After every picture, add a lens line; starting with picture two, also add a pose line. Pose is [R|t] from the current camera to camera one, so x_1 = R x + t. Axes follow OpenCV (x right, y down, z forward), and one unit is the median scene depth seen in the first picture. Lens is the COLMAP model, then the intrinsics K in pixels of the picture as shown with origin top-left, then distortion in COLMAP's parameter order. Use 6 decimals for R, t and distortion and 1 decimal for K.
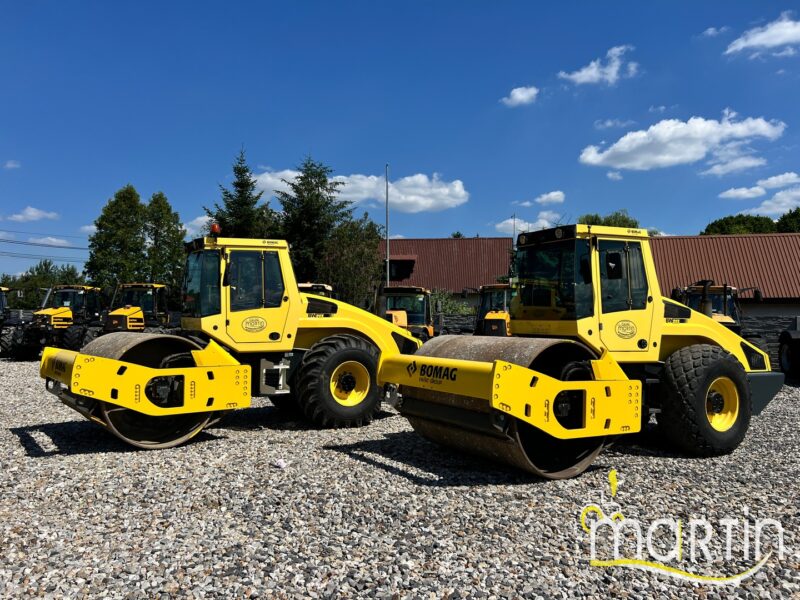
lens RADIAL K [[611.0, 0, 402.7], [0, 611.0, 305.5], [0, 0, 1]] dist [0.031791, -0.003198]
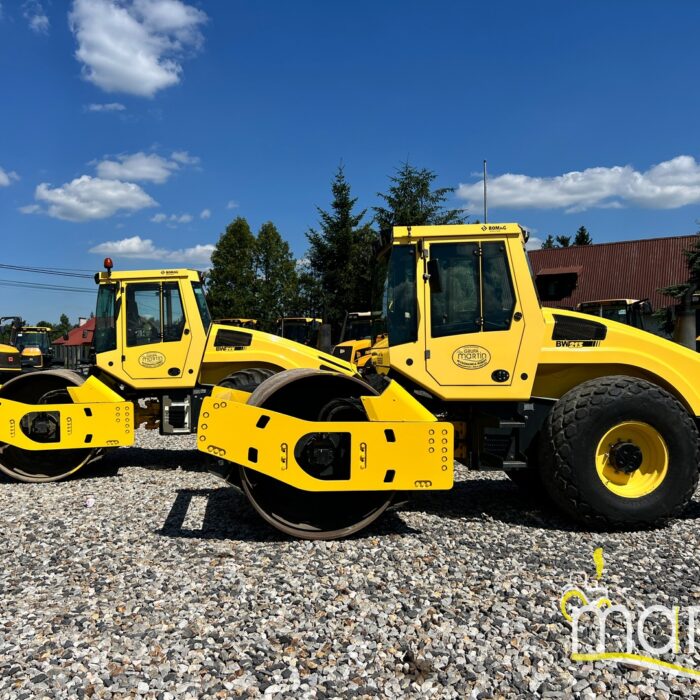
lens RADIAL K [[718.4, 0, 349.5], [0, 718.4, 352.0], [0, 0, 1]] dist [0.042633, 0.000000]
pose [[0.911525, -0.023333, -0.410582, 0.515496], [0.032533, 0.999351, 0.015436, 0.011604], [0.409956, -0.027428, 0.911693, 0.100756]]
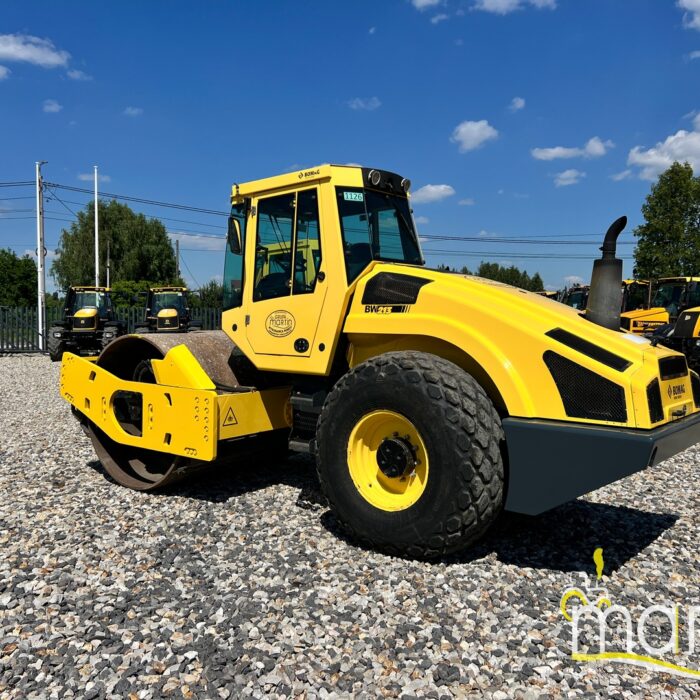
lens RADIAL K [[718.4, 0, 355.3], [0, 718.4, 357.5], [0, 0, 1]] dist [0.042633, 0.000000]
pose [[0.353155, 0.036321, -0.934859, 0.998688], [0.024861, 0.998529, 0.048186, 0.034661], [0.935234, -0.040258, 0.351733, 0.687590]]
